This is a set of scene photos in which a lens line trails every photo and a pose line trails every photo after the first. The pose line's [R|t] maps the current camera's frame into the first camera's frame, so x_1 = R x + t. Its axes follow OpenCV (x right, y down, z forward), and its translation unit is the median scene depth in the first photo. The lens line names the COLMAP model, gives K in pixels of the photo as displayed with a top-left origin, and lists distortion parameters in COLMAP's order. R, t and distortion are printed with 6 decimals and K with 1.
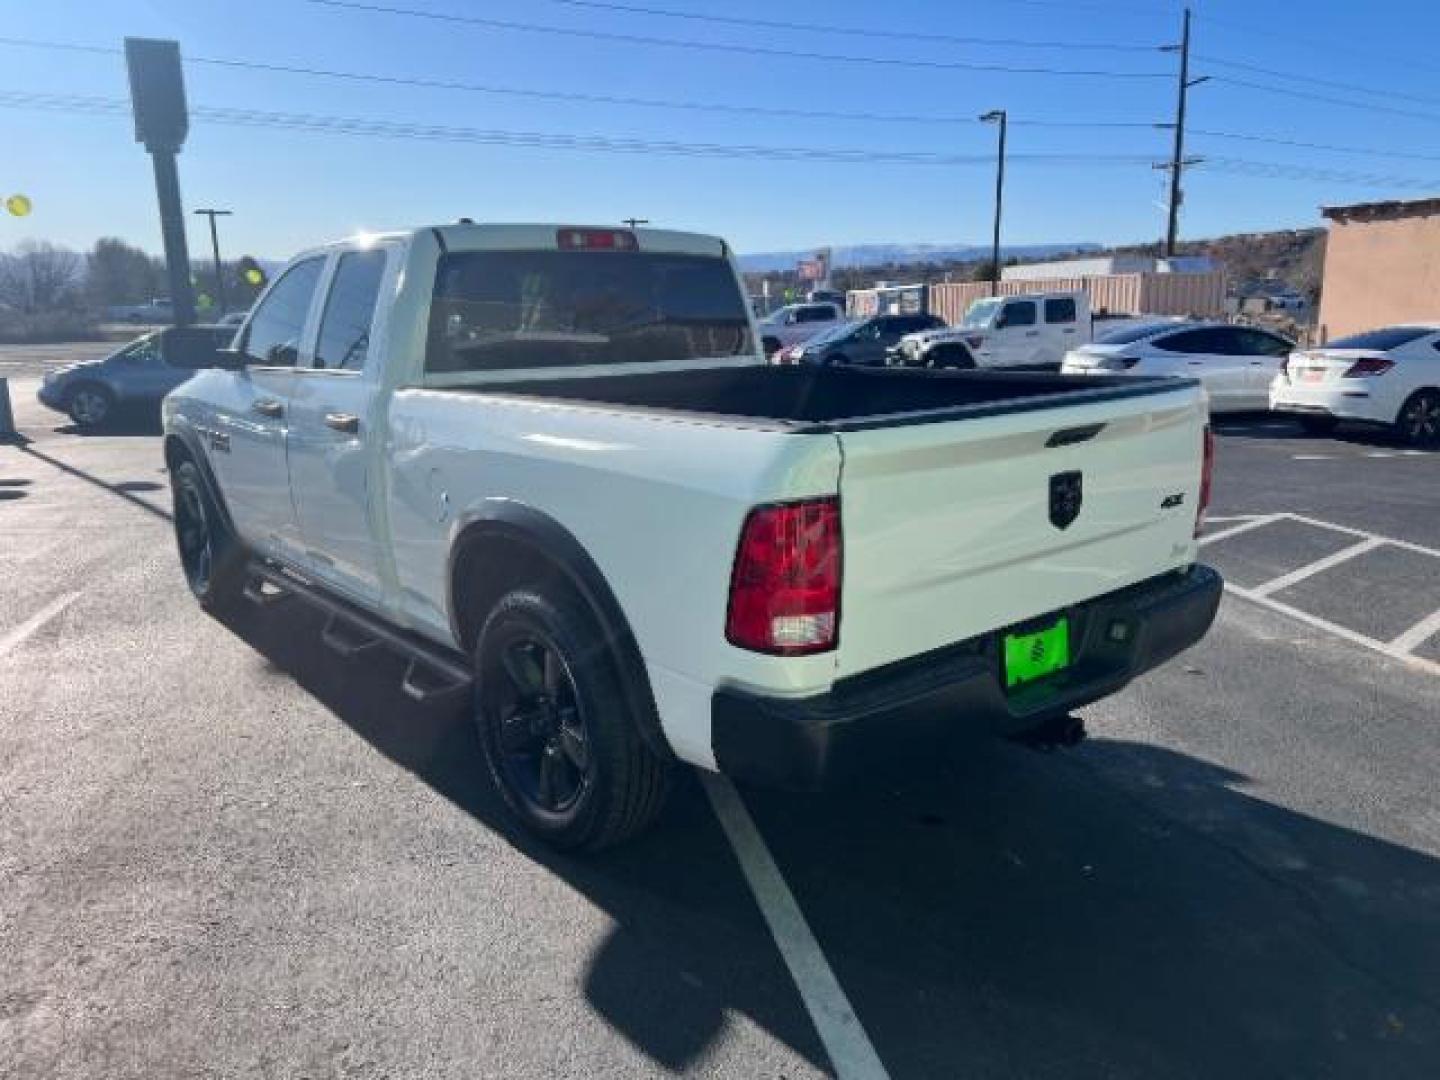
lens RADIAL K [[1073.4, 0, 720.0], [0, 1073.4, 540.0], [0, 0, 1]] dist [0.036508, -0.053475]
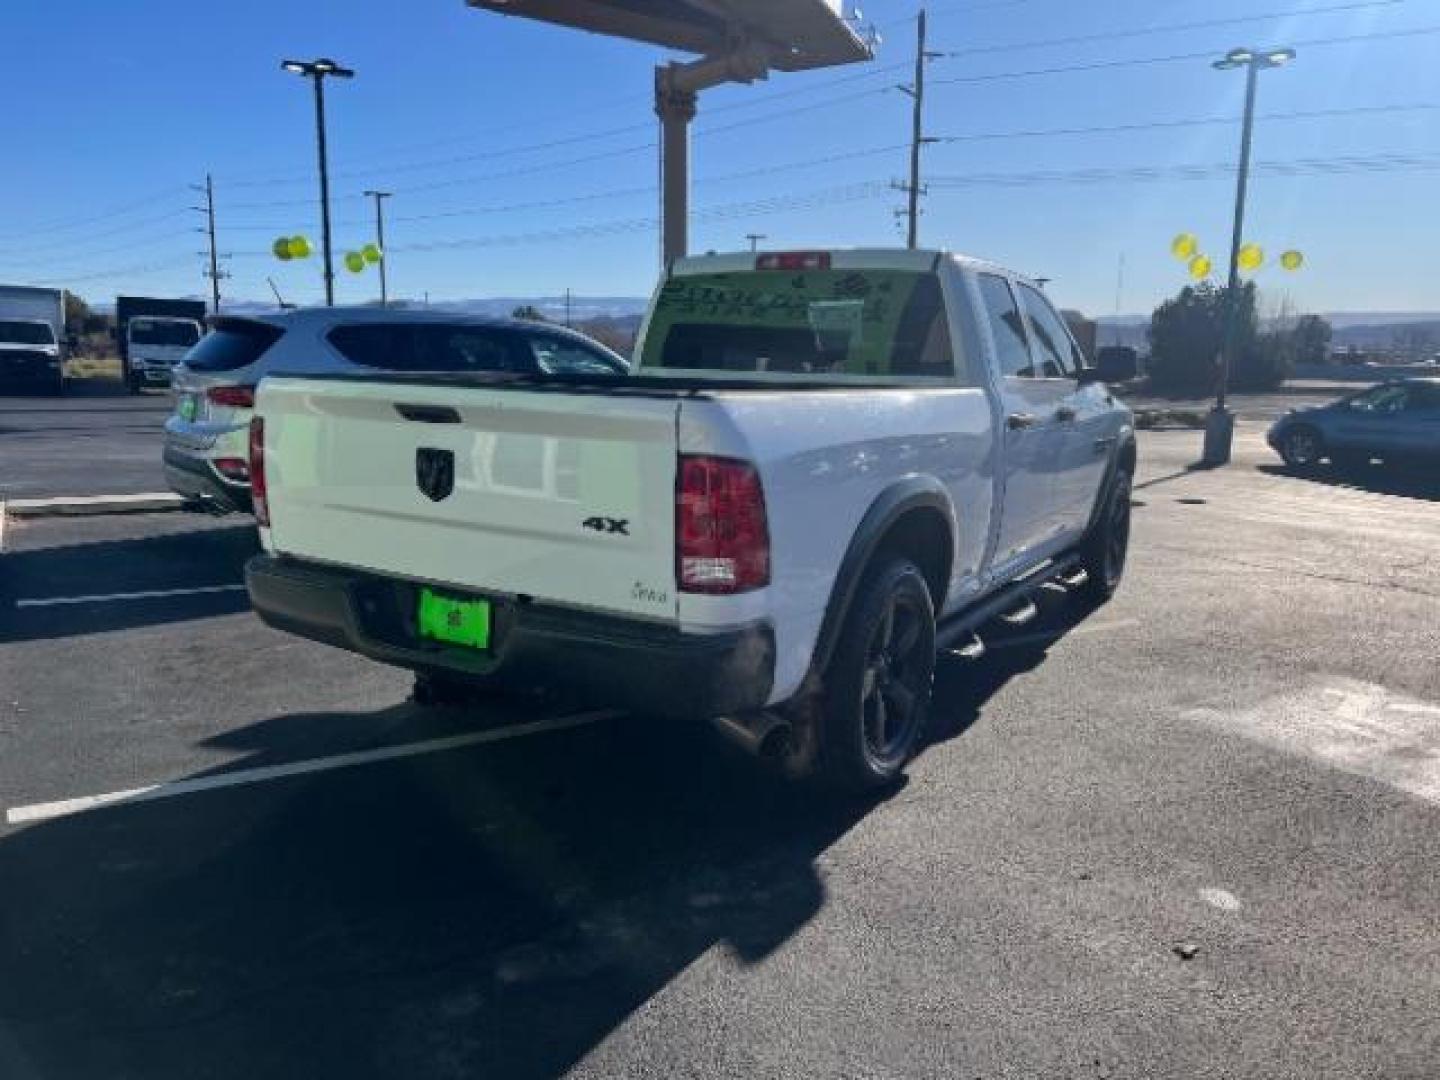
lens RADIAL K [[1072.2, 0, 722.3], [0, 1072.2, 511.1], [0, 0, 1]] dist [0.023121, -0.000672]
pose [[0.339349, 0.167163, -0.925688, 0.966216], [-0.238444, 0.967229, 0.087253, -0.111529], [0.909938, 0.191115, 0.368087, 0.587821]]
